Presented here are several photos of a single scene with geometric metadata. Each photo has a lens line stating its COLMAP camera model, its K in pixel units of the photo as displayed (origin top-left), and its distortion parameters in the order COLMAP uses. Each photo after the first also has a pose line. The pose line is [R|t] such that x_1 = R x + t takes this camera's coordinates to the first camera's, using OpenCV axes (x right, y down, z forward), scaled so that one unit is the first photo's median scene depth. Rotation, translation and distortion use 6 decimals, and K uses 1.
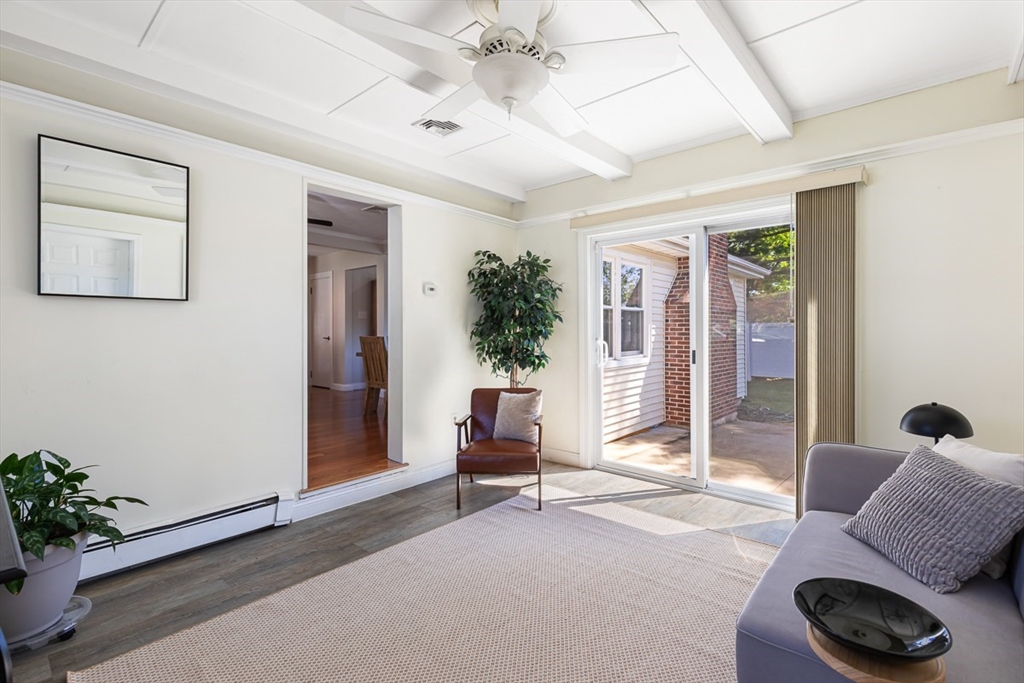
lens RADIAL K [[470.8, 0, 508.7], [0, 470.8, 336.8], [0, 0, 1]] dist [0.017368, -0.004165]
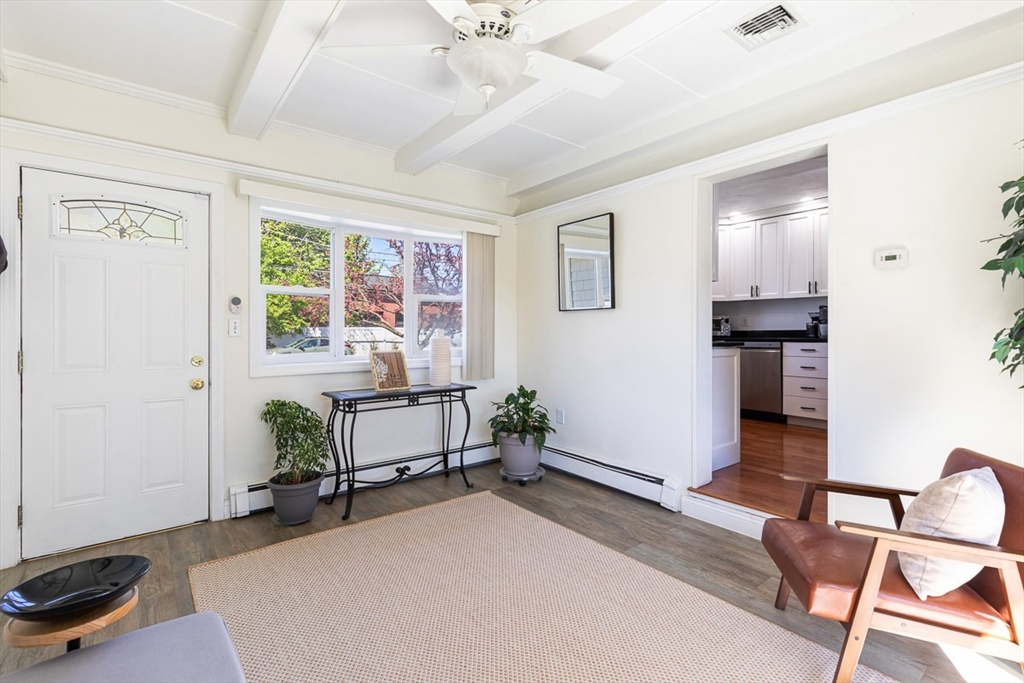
lens RADIAL K [[470.8, 0, 519.2], [0, 470.8, 333.8], [0, 0, 1]] dist [0.017368, -0.004165]
pose [[-0.172285, 0.005672, -0.985031, 0.719264], [-0.003585, 0.999973, 0.006386, -0.011640], [0.985041, 0.004631, -0.172260, 0.938286]]
